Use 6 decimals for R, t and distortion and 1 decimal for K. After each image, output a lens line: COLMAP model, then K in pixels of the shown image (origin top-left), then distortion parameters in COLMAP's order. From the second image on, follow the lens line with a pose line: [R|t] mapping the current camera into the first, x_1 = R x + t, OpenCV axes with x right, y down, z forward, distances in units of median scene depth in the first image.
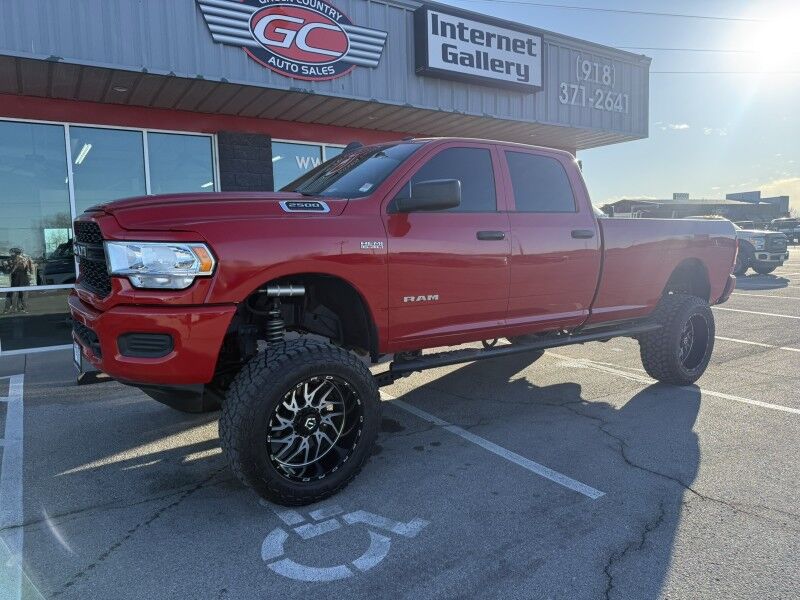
lens RADIAL K [[574.4, 0, 400.0], [0, 574.4, 300.0], [0, 0, 1]] dist [-0.024475, -0.000288]
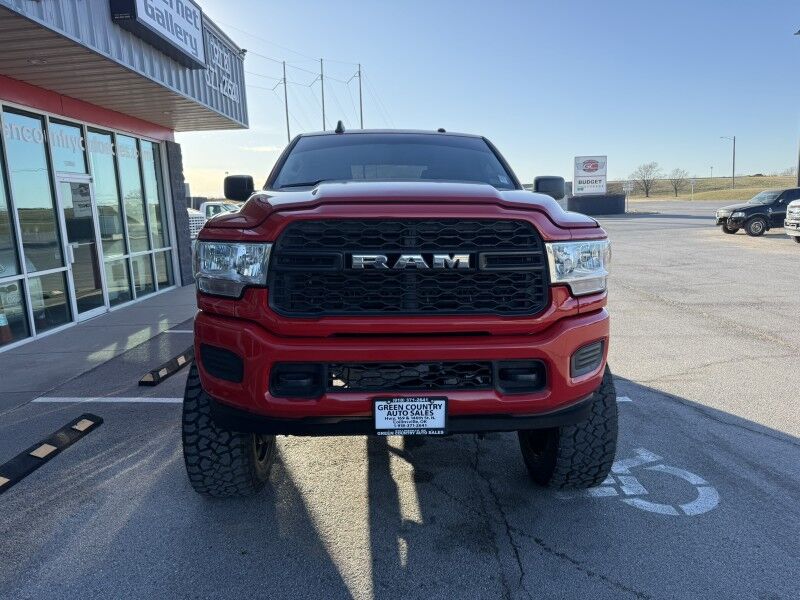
lens RADIAL K [[572.1, 0, 400.0], [0, 572.1, 300.0], [0, 0, 1]] dist [-0.021735, 0.007990]
pose [[0.547319, -0.135422, 0.825895, -0.731496], [0.108857, 0.989958, 0.090184, -0.068359], [-0.829814, 0.040545, 0.556565, 0.417825]]
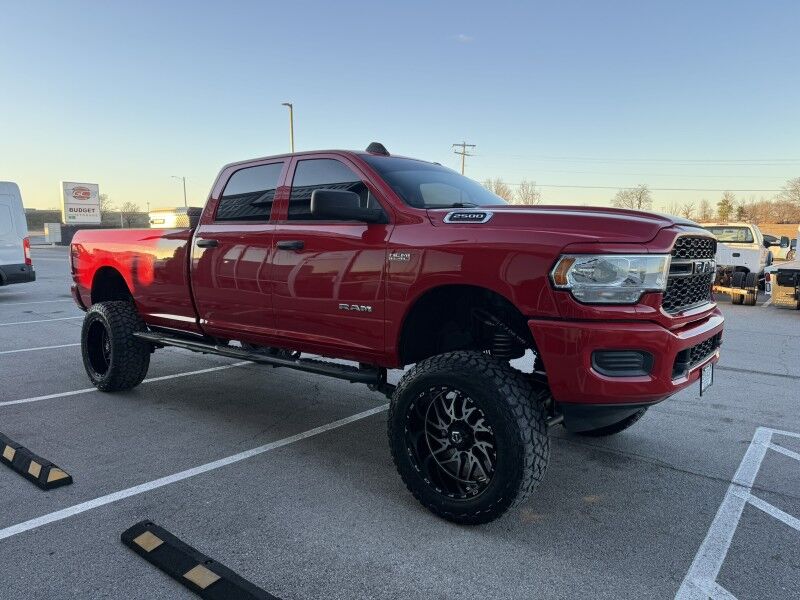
lens RADIAL K [[572.1, 0, 400.0], [0, 572.1, 300.0], [0, 0, 1]] dist [-0.021735, 0.007990]
pose [[-0.333570, -0.097072, 0.937714, -0.908663], [0.097482, 0.985801, 0.136727, -0.144693], [-0.937672, 0.137018, -0.319371, 1.179800]]
